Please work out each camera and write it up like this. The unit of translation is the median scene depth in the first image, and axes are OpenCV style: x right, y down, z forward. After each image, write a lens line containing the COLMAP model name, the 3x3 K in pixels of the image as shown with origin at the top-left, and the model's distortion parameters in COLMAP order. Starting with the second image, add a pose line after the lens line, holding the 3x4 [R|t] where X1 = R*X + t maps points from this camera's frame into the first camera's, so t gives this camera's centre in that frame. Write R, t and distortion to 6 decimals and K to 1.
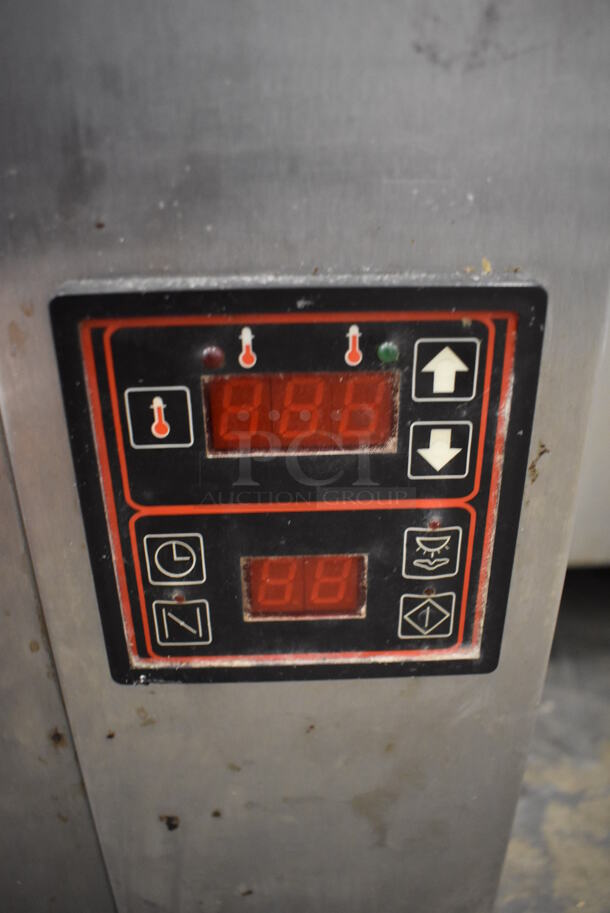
lens RADIAL K [[699.9, 0, 305.0], [0, 699.9, 456.5], [0, 0, 1]] dist [-0.090324, 0.001495]
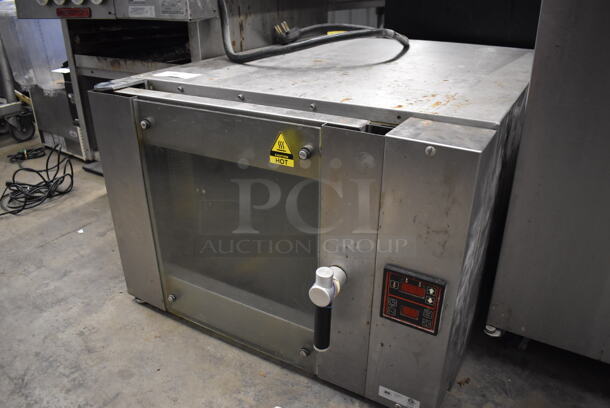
lens RADIAL K [[467.6, 0, 305.0], [0, 467.6, 204.0], [0, 0, 1]] dist [-0.090324, 0.001495]
pose [[0.839756, 0.243807, -0.485146, 1.057391], [-0.235695, 0.968627, 0.078805, -0.934843], [0.489139, 0.048170, 0.870875, -3.415559]]
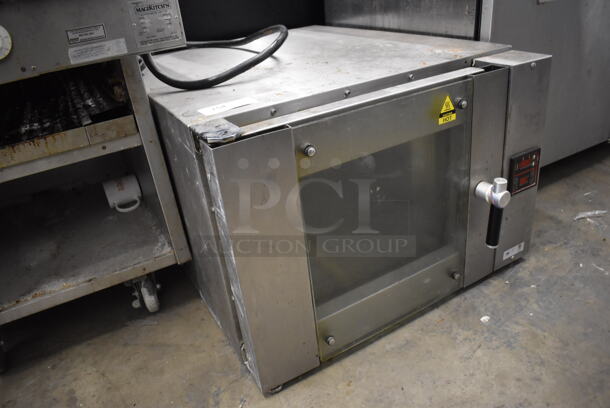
lens RADIAL K [[476.3, 0, 305.0], [0, 476.3, 204.0], [0, 0, 1]] dist [-0.097843, 0.006768]
pose [[0.886612, -0.282887, 0.365915, -5.285952], [0.279934, 0.957993, 0.062340, -0.780554], [-0.368179, 0.047161, 0.928558, -4.013073]]
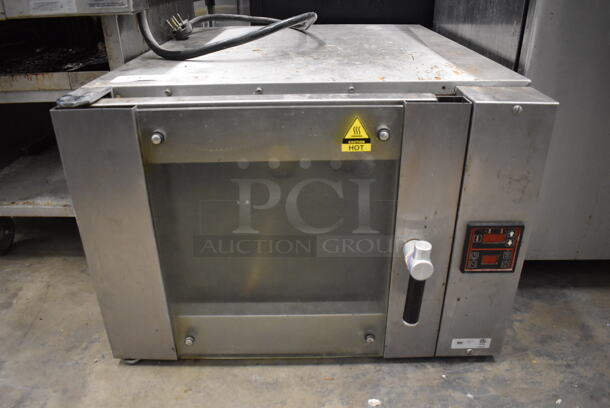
lens RADIAL K [[476.3, 0, 305.0], [0, 476.3, 204.0], [0, 0, 1]] dist [-0.097843, 0.006768]
pose [[0.998729, 0.021361, -0.045657, -1.750216], [-0.020130, 0.999426, 0.027265, -0.503348], [0.046213, -0.026311, 0.998585, -4.061454]]
